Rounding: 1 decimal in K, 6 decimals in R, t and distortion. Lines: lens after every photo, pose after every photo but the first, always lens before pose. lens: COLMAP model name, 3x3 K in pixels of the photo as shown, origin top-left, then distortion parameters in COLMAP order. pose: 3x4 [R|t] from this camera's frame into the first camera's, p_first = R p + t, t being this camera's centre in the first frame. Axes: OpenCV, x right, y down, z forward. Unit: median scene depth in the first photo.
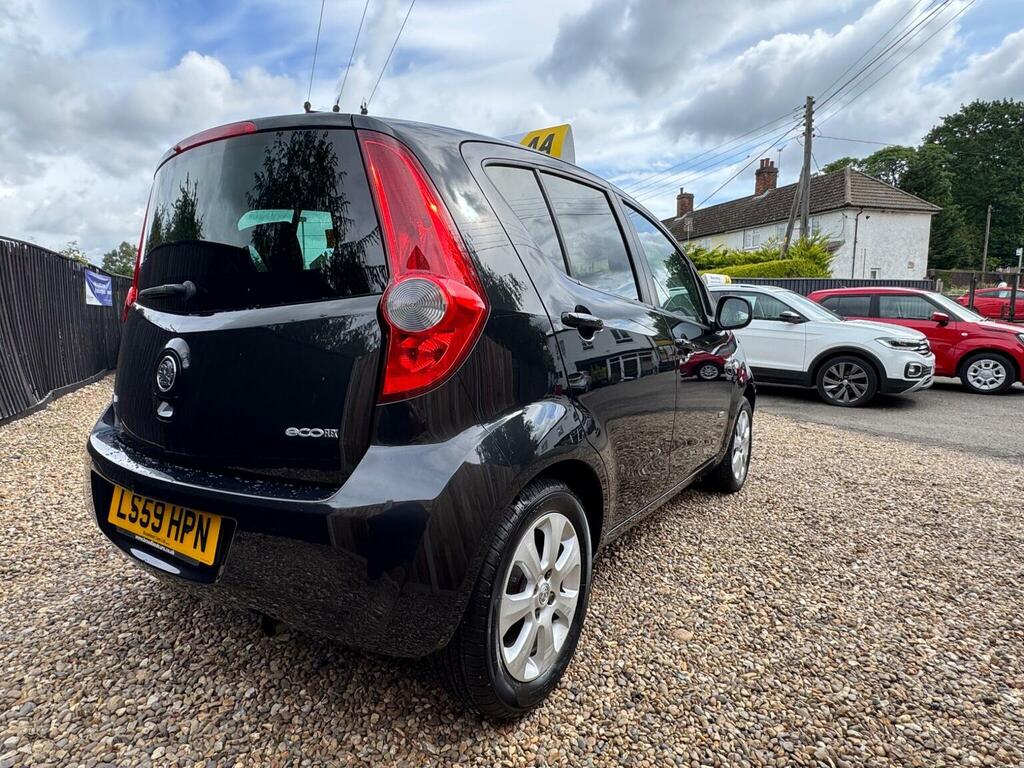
lens RADIAL K [[577.5, 0, 485.6], [0, 577.5, 379.0], [0, 0, 1]] dist [-0.030580, 0.007492]
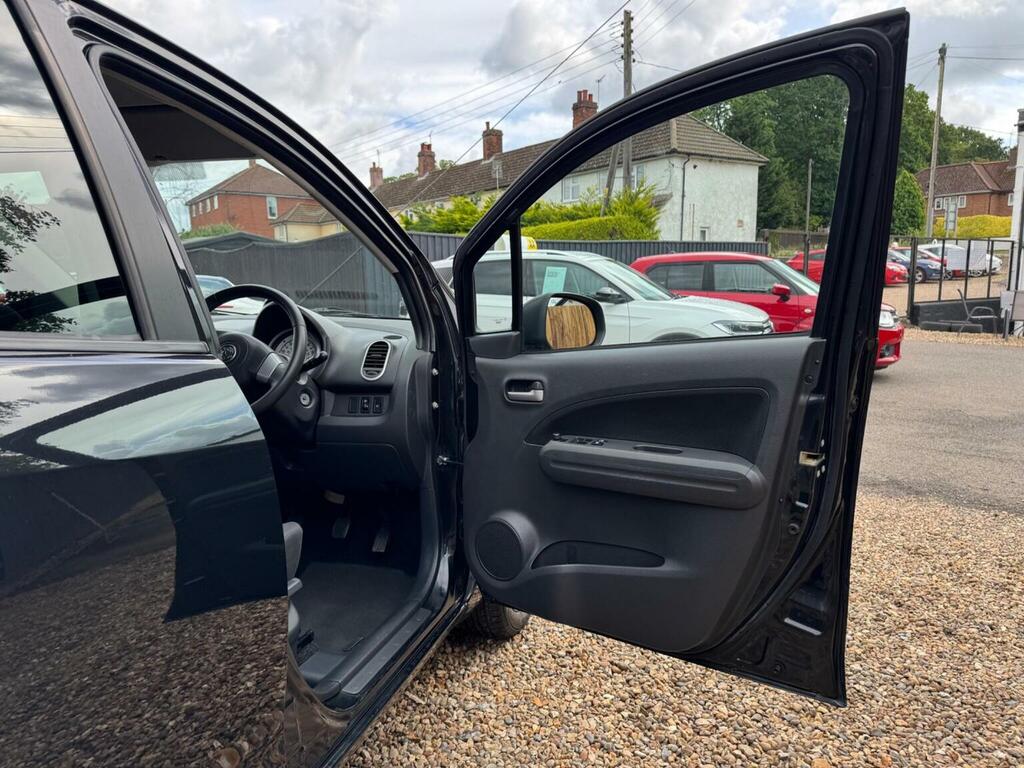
lens RADIAL K [[741.3, 0, 511.4], [0, 741.3, 381.9], [0, 0, 1]] dist [0.029246, -0.045841]
pose [[0.941469, -0.055710, 0.332463, 0.028170], [0.048949, 0.998389, 0.028684, -0.009423], [-0.333525, -0.010732, 0.942680, 0.044667]]
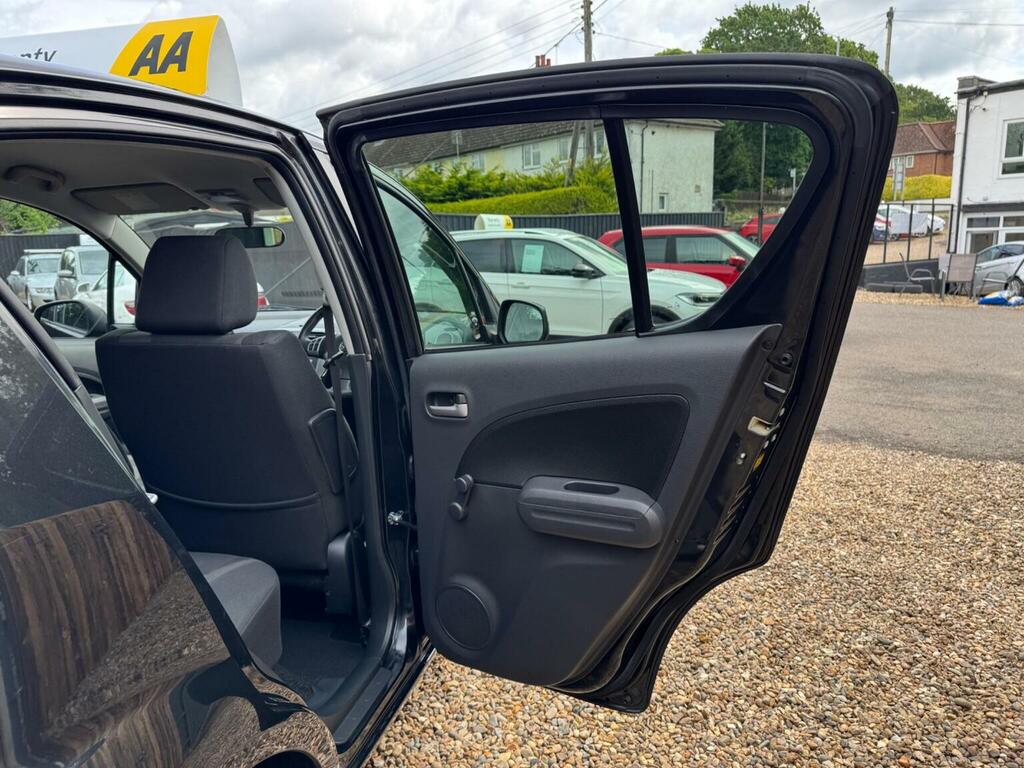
lens RADIAL K [[741.3, 0, 514.7], [0, 741.3, 380.4], [0, 0, 1]] dist [0.029246, -0.045841]
pose [[0.919788, -0.095279, 0.380674, 0.009507], [0.071372, 0.994514, 0.076468, -0.012803], [-0.385871, -0.043165, 0.921542, 0.021661]]
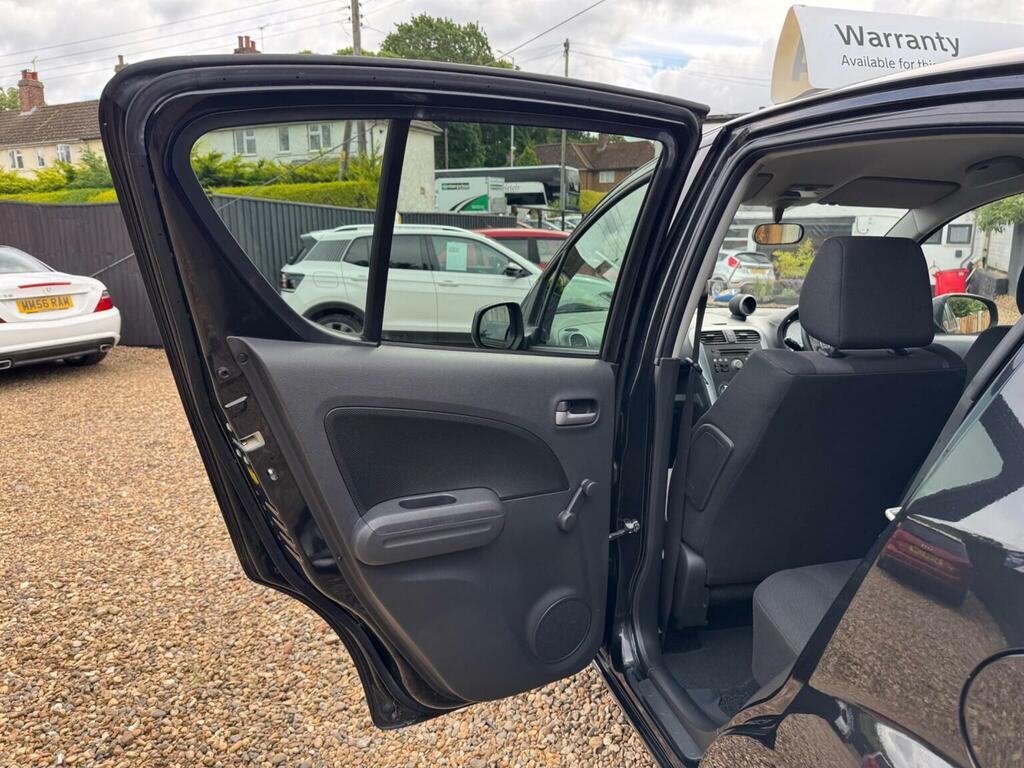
lens RADIAL K [[741.3, 0, 507.8], [0, 741.3, 380.3], [0, 0, 1]] dist [0.029246, -0.045841]
pose [[0.682290, -0.129602, 0.719502, -0.076801], [0.073475, 0.991334, 0.108892, -0.020794], [-0.727380, -0.021431, 0.685900, 0.085439]]
